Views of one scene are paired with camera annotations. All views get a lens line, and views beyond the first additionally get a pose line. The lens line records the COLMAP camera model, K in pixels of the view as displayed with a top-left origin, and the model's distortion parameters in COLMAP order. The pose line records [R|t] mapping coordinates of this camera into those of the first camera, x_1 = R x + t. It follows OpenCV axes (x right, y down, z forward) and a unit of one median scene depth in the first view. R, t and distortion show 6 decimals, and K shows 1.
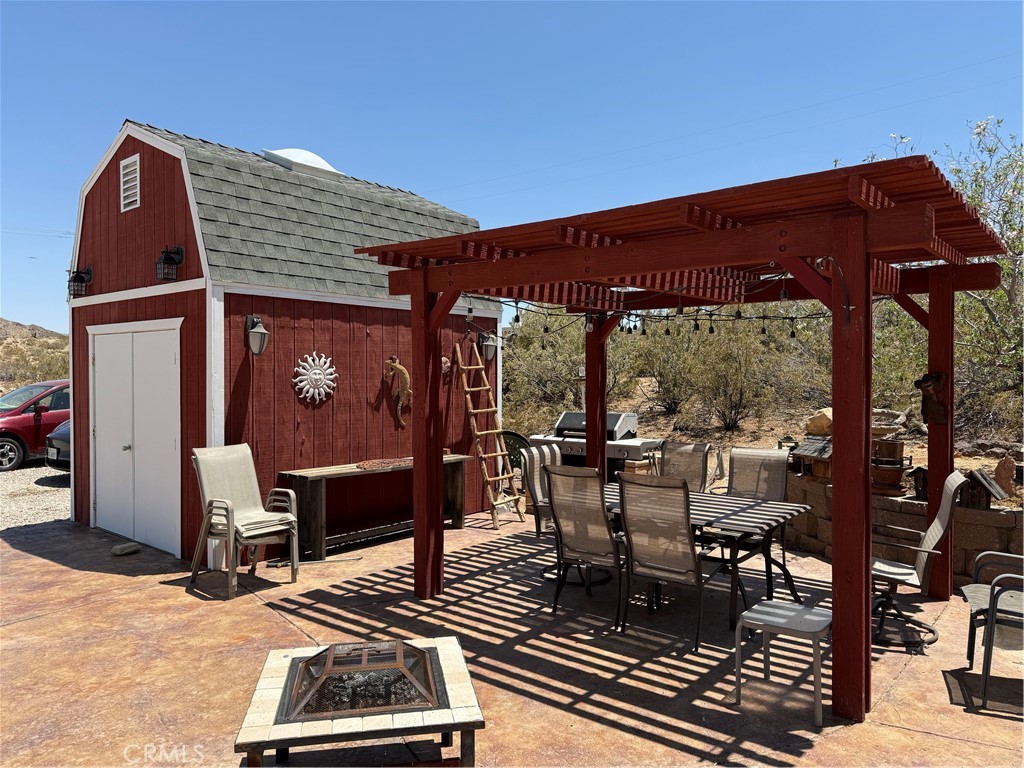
lens RADIAL K [[734.1, 0, 511.5], [0, 734.1, 384.4], [0, 0, 1]] dist [0.010364, 0.001748]
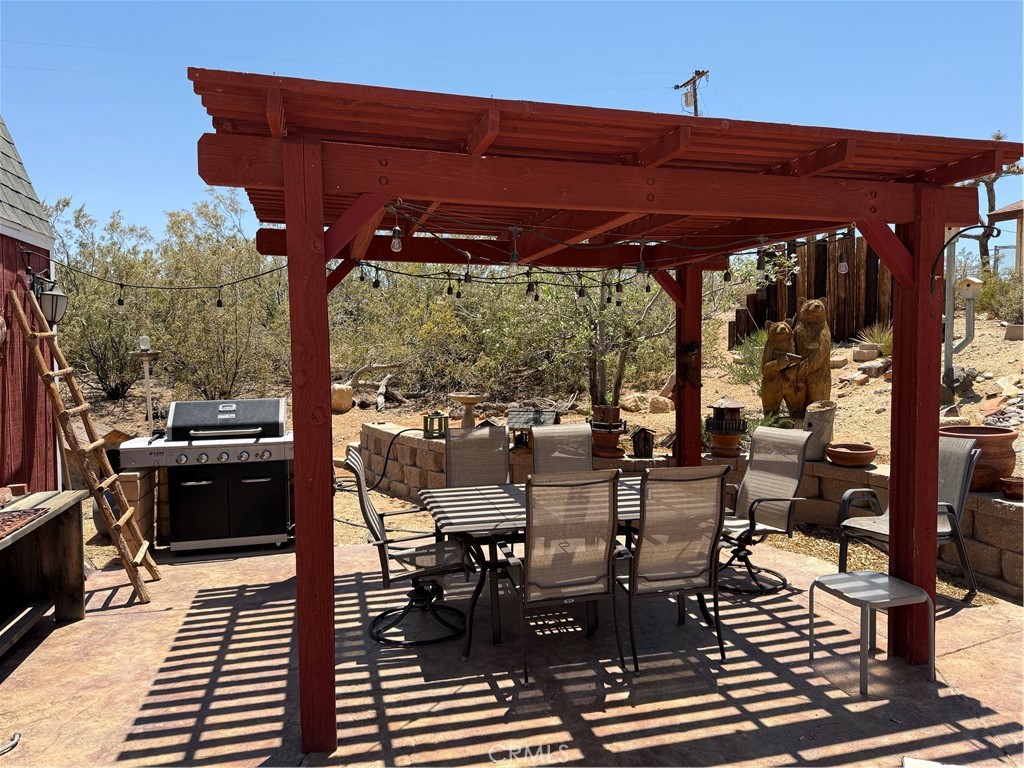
lens RADIAL K [[734.1, 0, 519.3], [0, 734.1, 390.2], [0, 0, 1]] dist [0.010364, 0.001748]
pose [[0.562898, -0.051828, 0.824900, -0.557371], [0.015000, 0.998508, 0.052500, -0.008129], [-0.826390, -0.017179, 0.562835, 0.664575]]
